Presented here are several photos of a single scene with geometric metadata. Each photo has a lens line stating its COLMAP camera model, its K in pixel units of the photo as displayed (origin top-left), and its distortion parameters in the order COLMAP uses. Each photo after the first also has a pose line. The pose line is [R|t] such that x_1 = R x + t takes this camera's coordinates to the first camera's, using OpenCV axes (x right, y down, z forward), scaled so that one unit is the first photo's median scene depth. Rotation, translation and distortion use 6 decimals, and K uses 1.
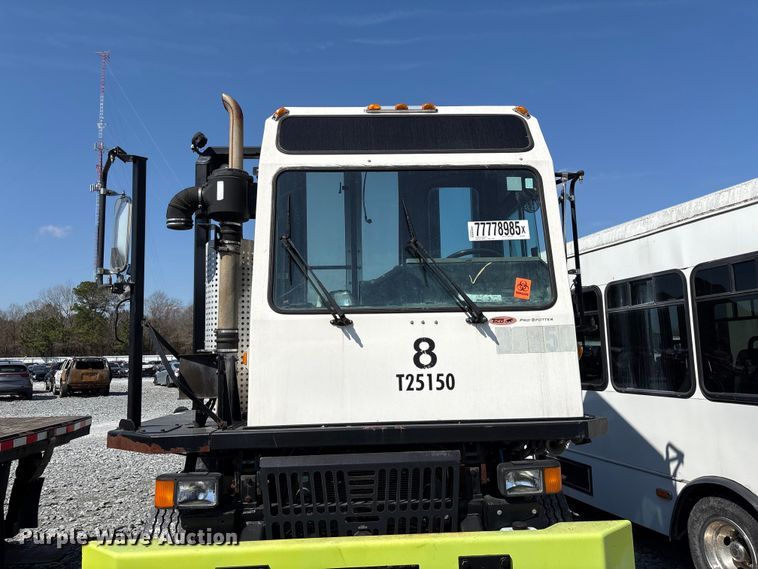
lens RADIAL K [[571.6, 0, 379.0], [0, 571.6, 284.5], [0, 0, 1]] dist [0.039509, -0.046219]
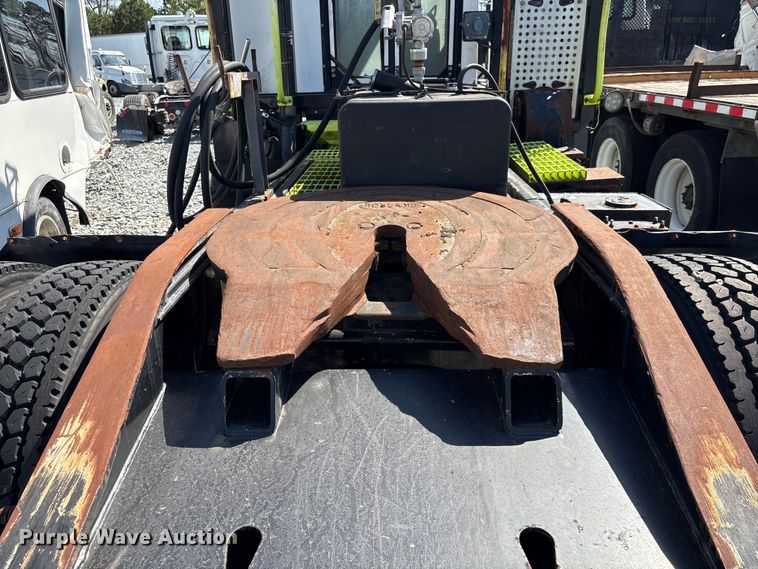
lens RADIAL K [[571.6, 0, 379.0], [0, 571.6, 284.5], [0, 0, 1]] dist [0.039509, -0.046219]
pose [[-0.996893, 0.017214, 0.076865, -0.101091], [0.035926, 0.967783, 0.249211, 0.331379], [-0.070099, 0.251198, -0.965394, 2.308828]]
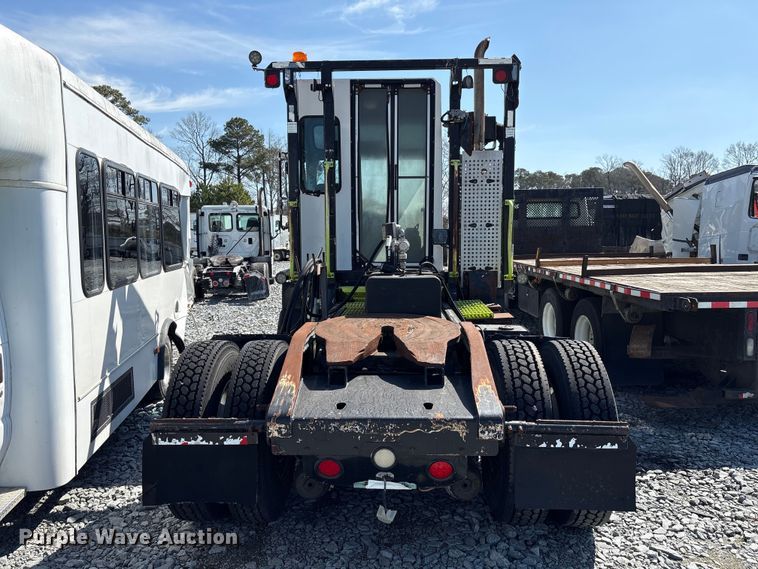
lens RADIAL K [[571.6, 0, 379.0], [0, 571.6, 284.5], [0, 0, 1]] dist [0.039509, -0.046219]
pose [[-0.996512, 0.023365, 0.080115, -0.148828], [0.020517, 0.999134, -0.036189, 0.357882], [-0.080891, -0.034419, -0.996128, 2.953355]]
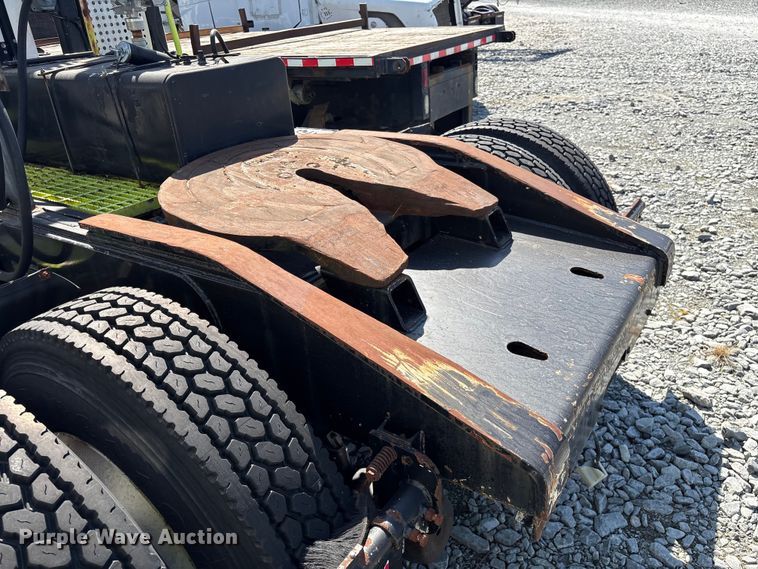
lens RADIAL K [[571.6, 0, 379.0], [0, 571.6, 284.5], [0, 0, 1]] dist [0.039509, -0.046219]
pose [[-0.592457, 0.419731, -0.687619, 0.282640], [0.179700, 0.900896, 0.395087, 0.299312], [0.785304, 0.110507, -0.609168, 2.247122]]
